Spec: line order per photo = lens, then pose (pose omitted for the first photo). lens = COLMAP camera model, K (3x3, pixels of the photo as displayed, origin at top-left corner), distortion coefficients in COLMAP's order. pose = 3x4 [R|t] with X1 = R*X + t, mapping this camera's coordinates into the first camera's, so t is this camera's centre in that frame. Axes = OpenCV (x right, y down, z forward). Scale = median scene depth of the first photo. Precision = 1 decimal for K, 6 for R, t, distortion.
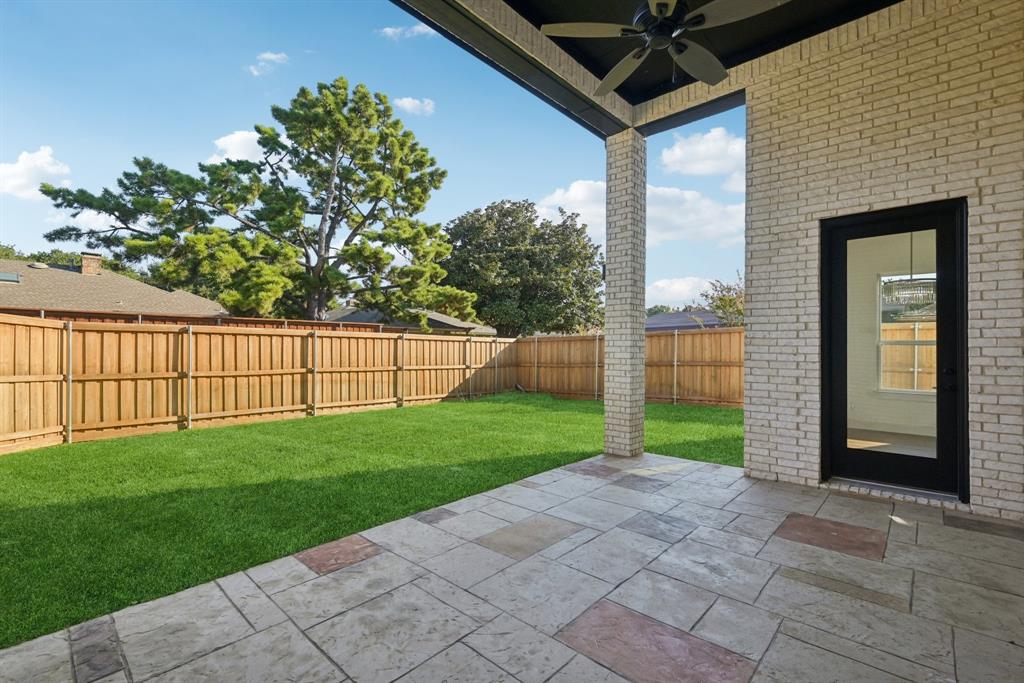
lens RADIAL K [[456.4, 0, 512.0], [0, 456.4, 341.5], [0, 0, 1]] dist [0.001293, -0.000193]
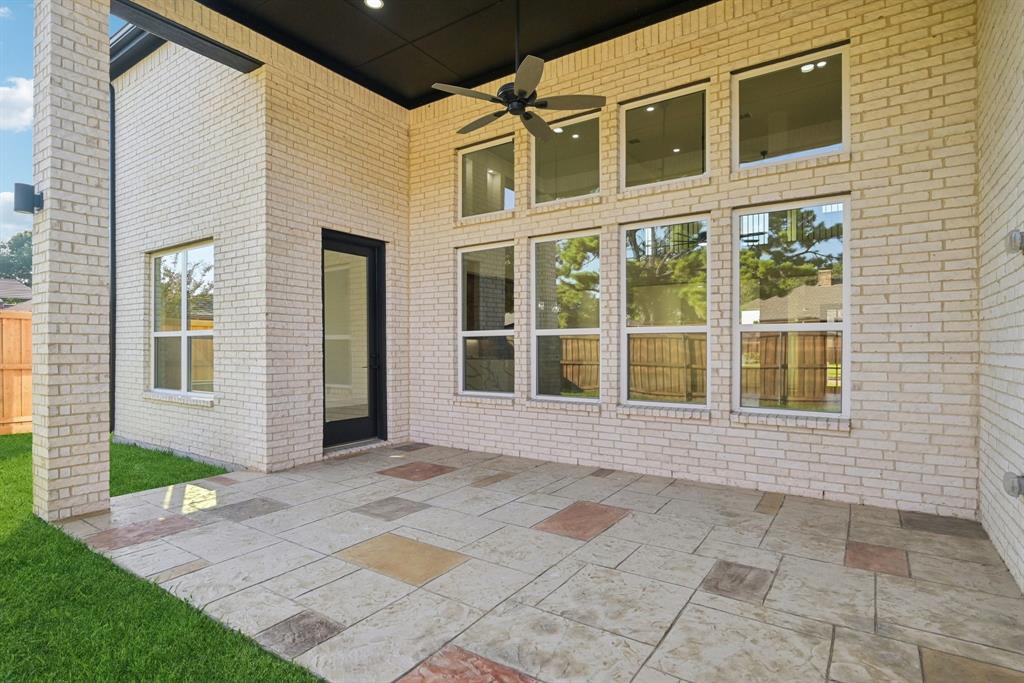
lens RADIAL K [[521.4, 0, 522.7], [0, 521.4, 344.2], [0, 0, 1]] dist [-0.001716, -0.000165]
pose [[-0.159032, 0.004204, 0.987264, -0.672077], [-0.010867, 0.999923, -0.006009, 0.027807], [-0.987214, -0.011684, -0.158974, 0.675887]]
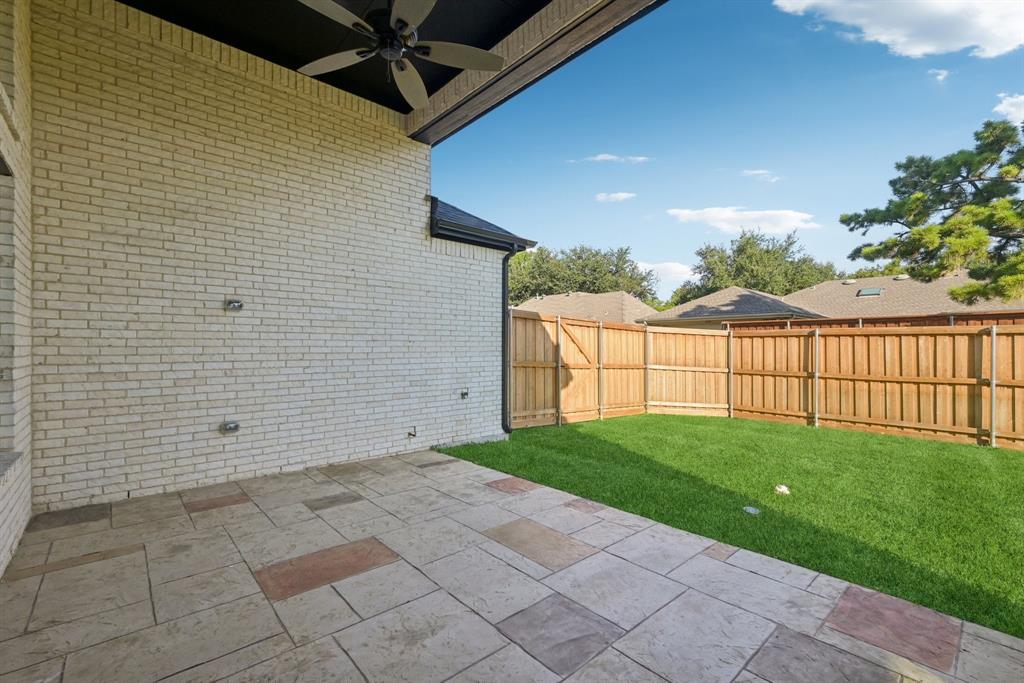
lens RADIAL K [[442.5, 0, 513.4], [0, 442.5, 348.5], [0, 0, 1]] dist [-0.004549, -0.000281]
pose [[-0.096577, -0.002583, -0.995322, 0.704443], [0.010823, 0.999935, -0.003645, 0.013088], [0.995267, -0.011125, -0.096542, 0.752655]]
